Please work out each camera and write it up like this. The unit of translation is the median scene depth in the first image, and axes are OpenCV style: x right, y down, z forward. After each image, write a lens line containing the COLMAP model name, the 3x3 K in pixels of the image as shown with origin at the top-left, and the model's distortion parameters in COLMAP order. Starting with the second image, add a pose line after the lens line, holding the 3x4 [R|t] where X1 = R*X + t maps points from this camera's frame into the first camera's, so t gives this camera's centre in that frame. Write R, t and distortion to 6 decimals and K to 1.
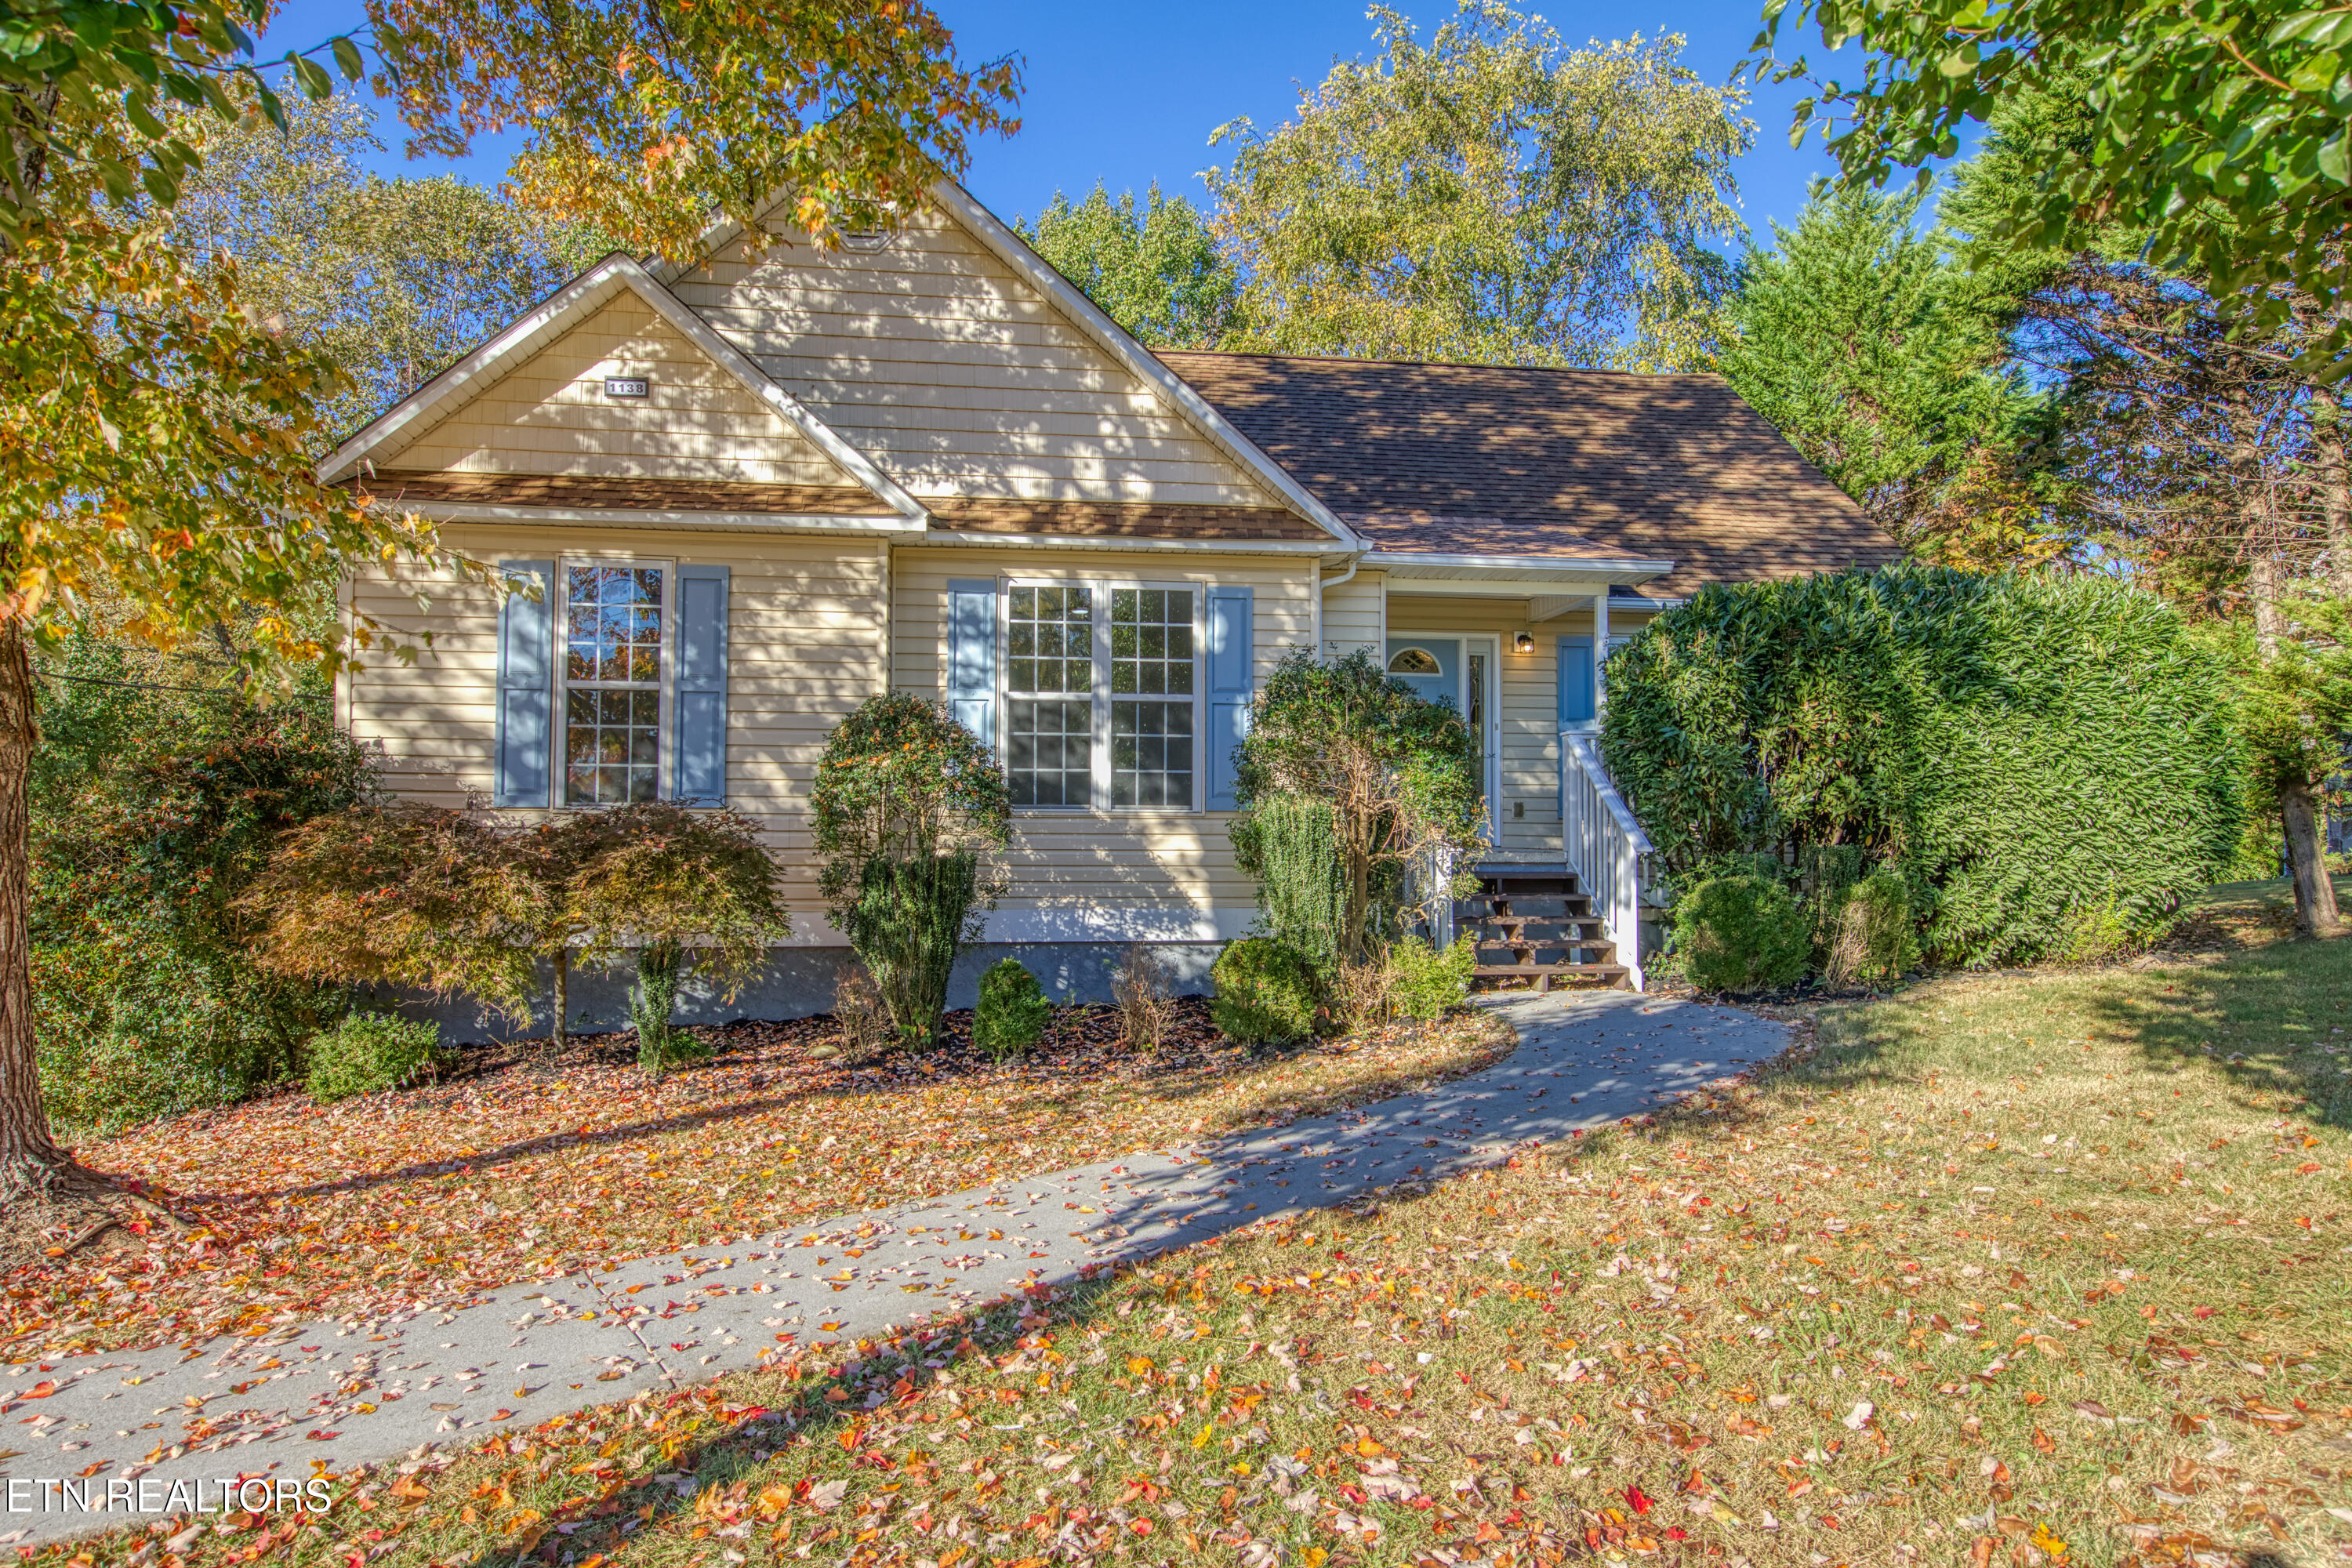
lens RADIAL K [[1402.1, 0, 1185.5], [0, 1402.1, 776.8], [0, 0, 1]] dist [0.001821, 0.002146]
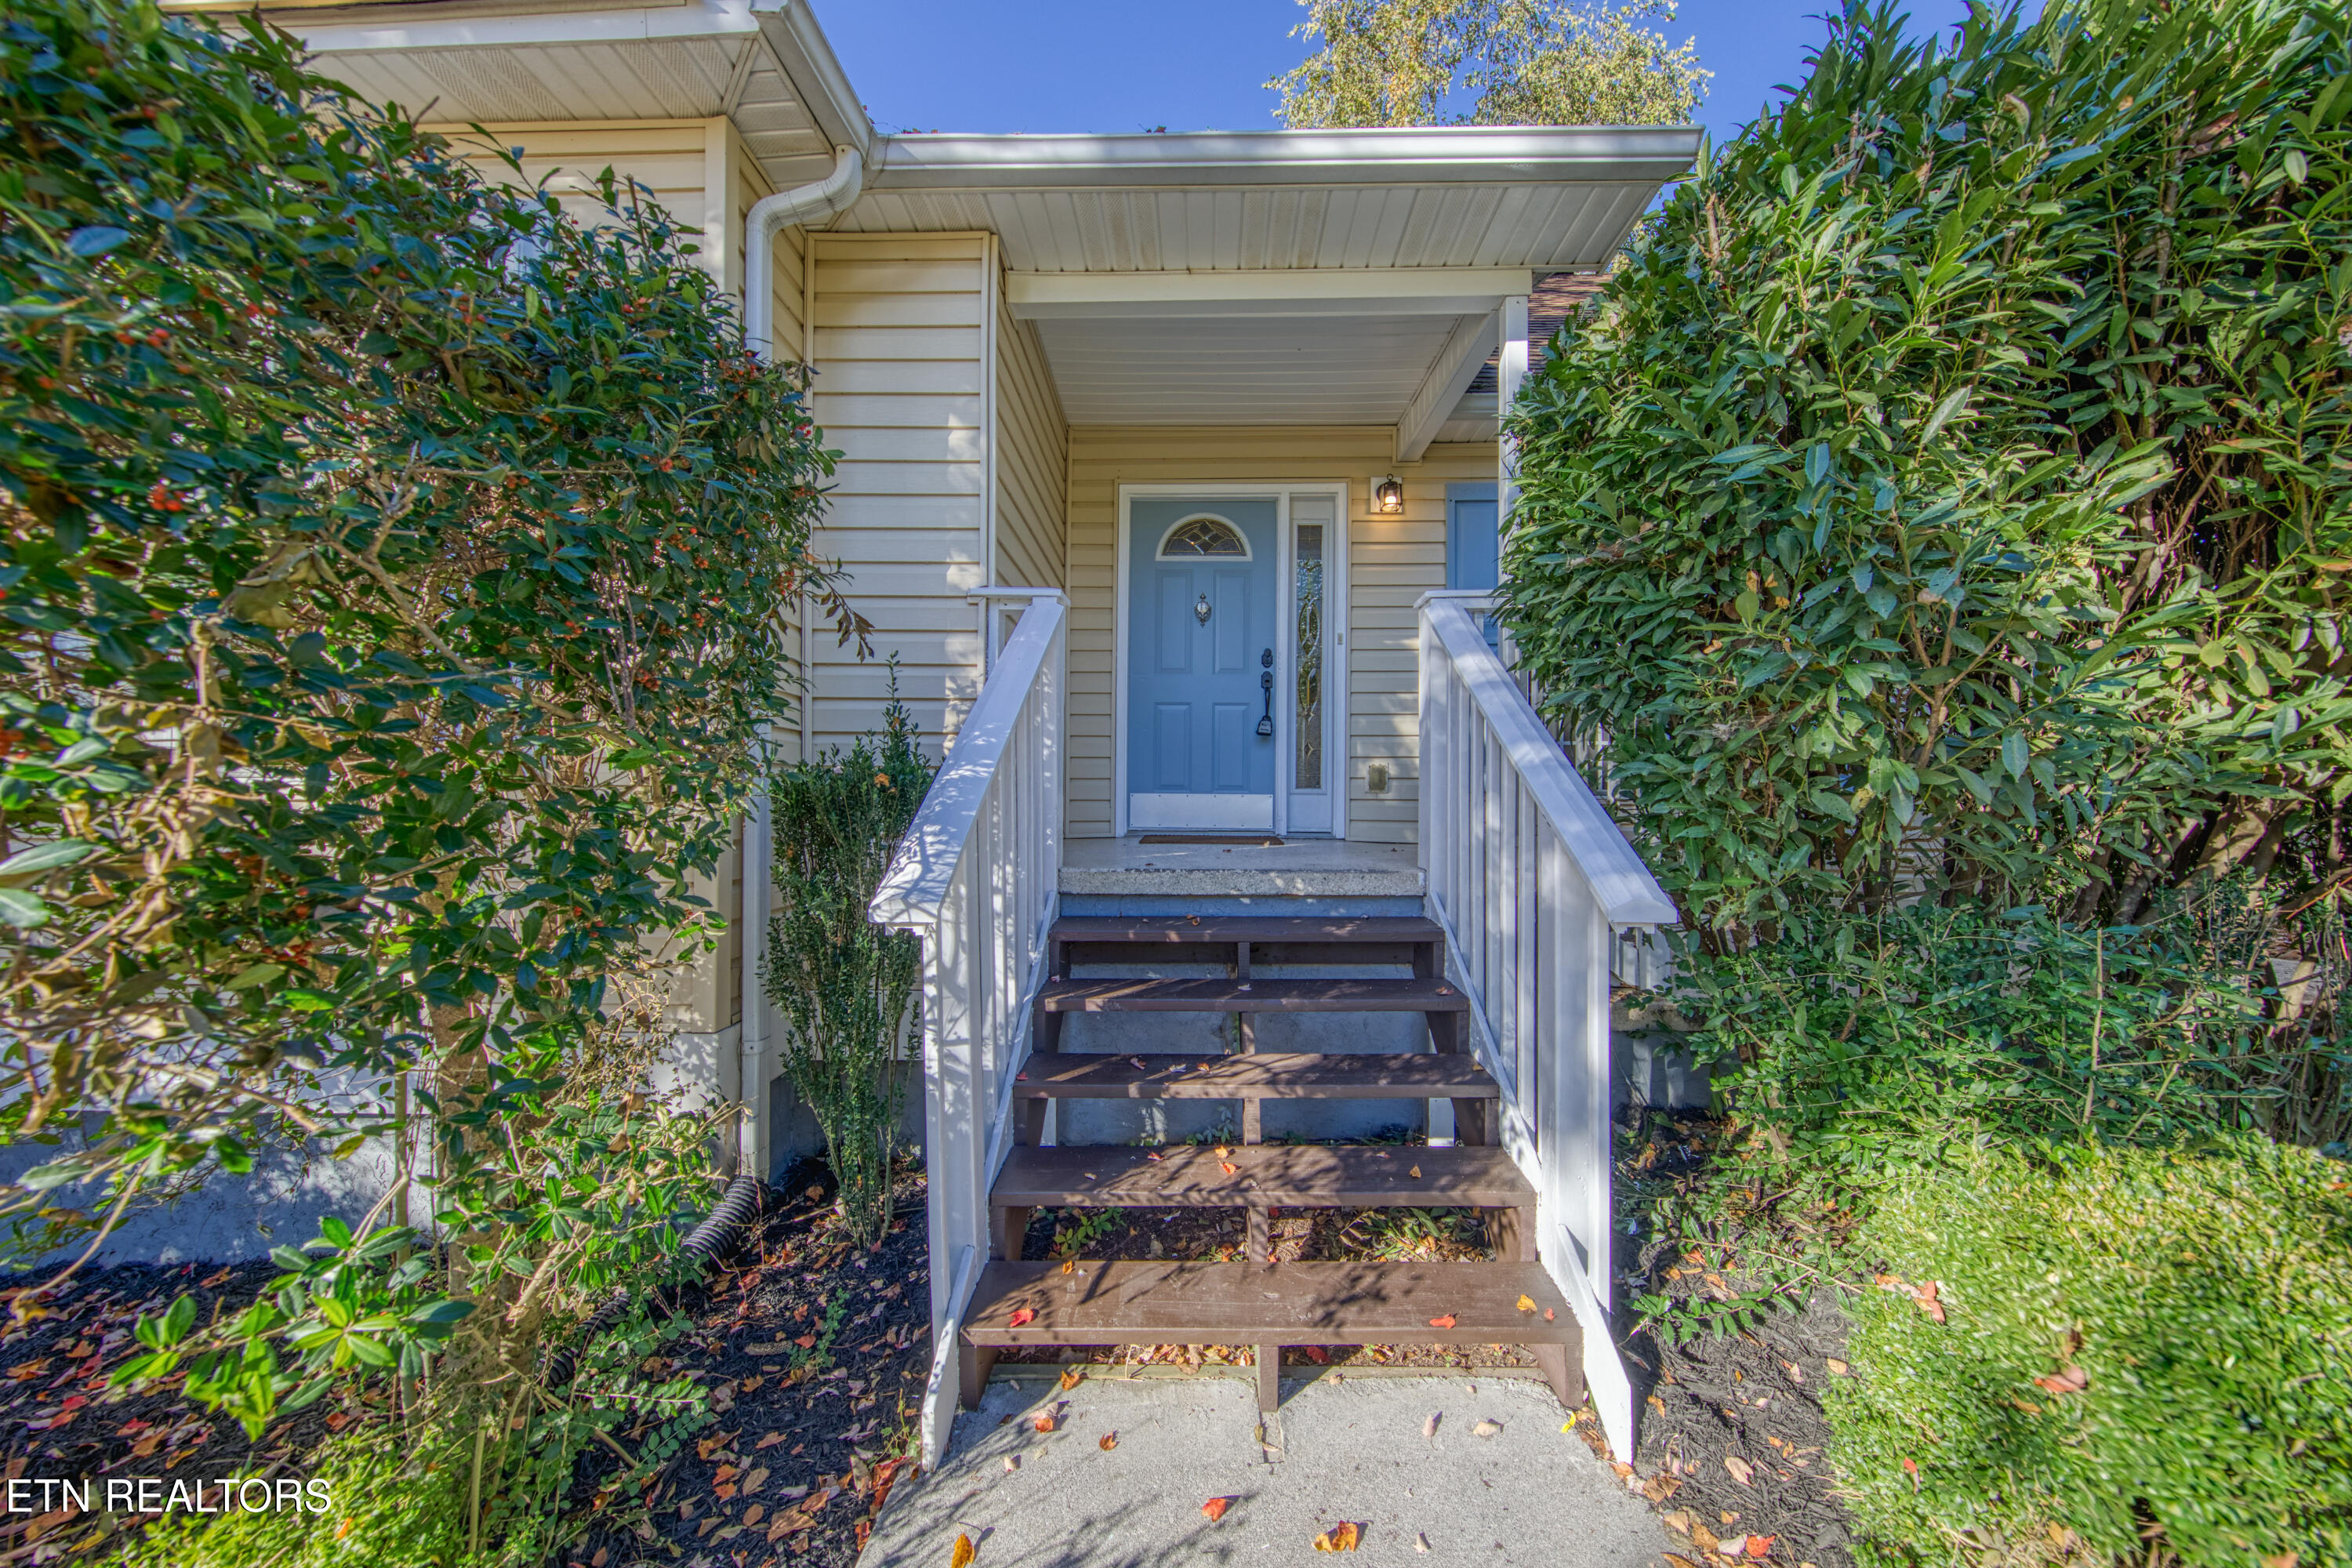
lens RADIAL K [[760.8, 0, 1190.9], [0, 760.8, 804.4], [0, 0, 1]] dist [-0.004055, -0.001645]
pose [[0.989711, -0.002125, -0.143066, 0.254300], [0.008830, 0.998891, 0.046249, 0.022499], [0.142809, -0.047037, 0.988632, 0.824737]]
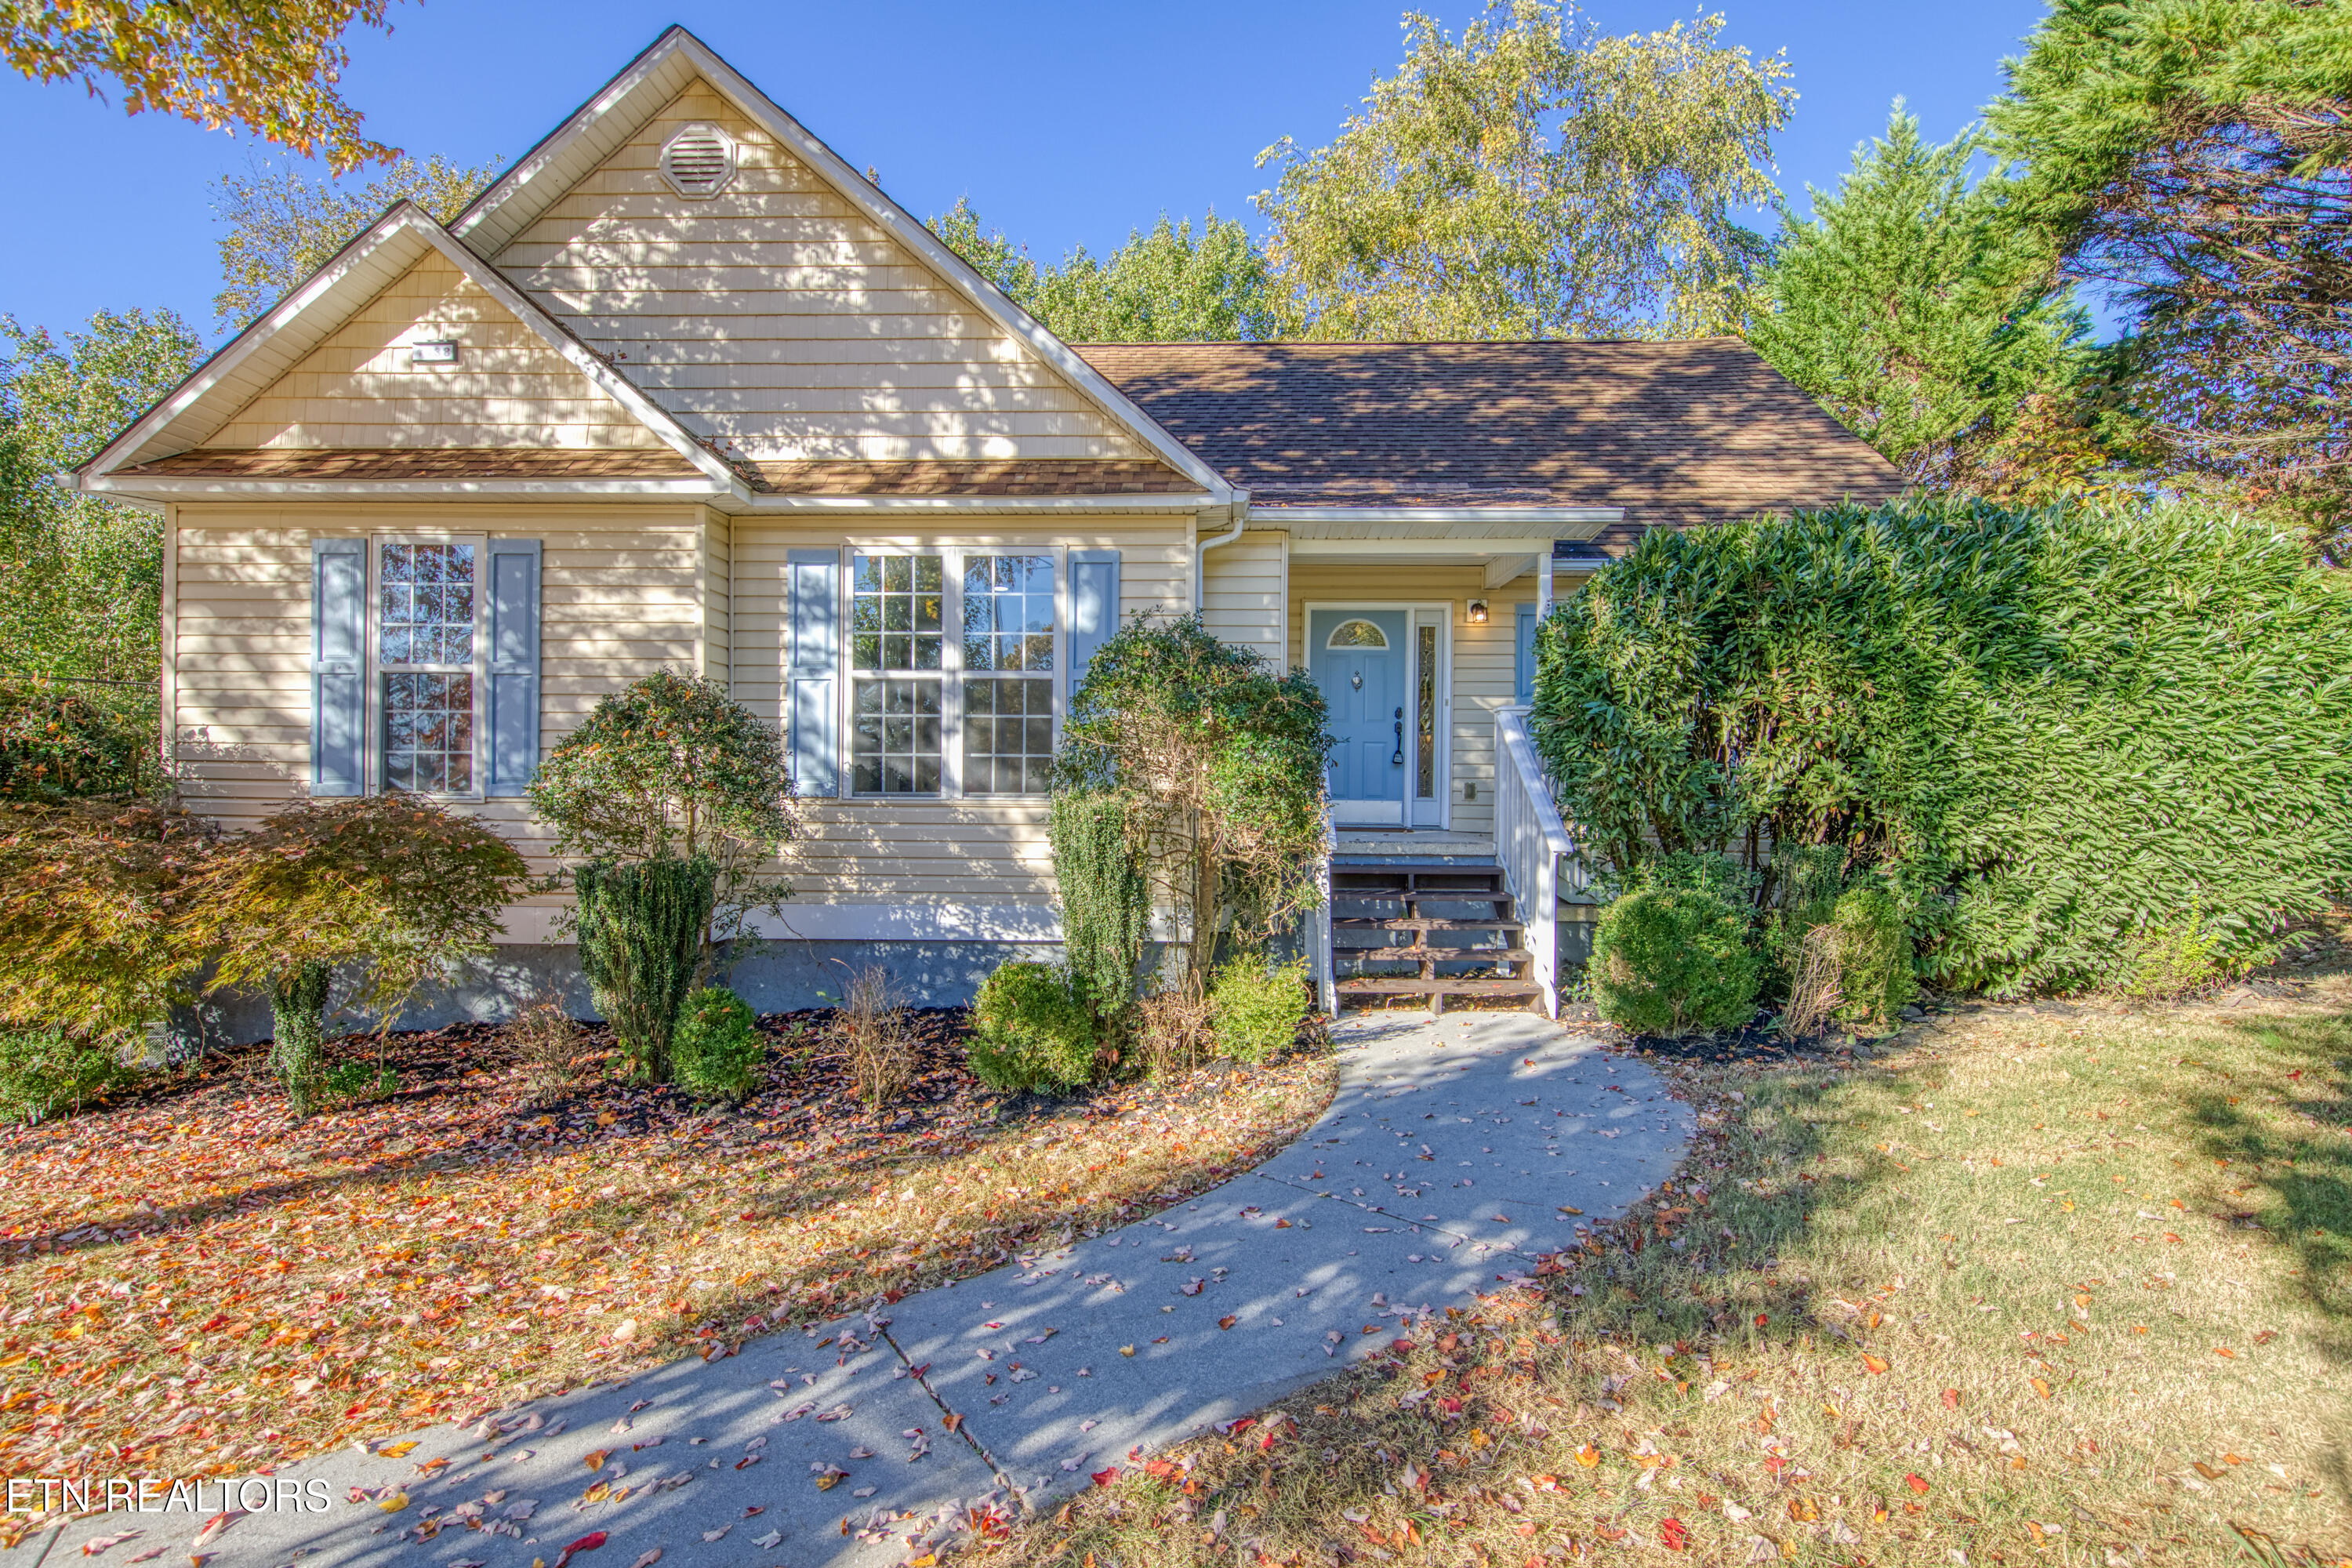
lens RADIAL K [[1083.2, 0, 1175.2], [0, 1083.2, 789.2], [0, 0, 1]] dist [0.002938, -0.001766]
pose [[0.987849, 0.000999, -0.155415, 0.192746], [0.005636, 0.999091, 0.042244, -0.012457], [0.155316, -0.042607, 0.986946, 0.318226]]
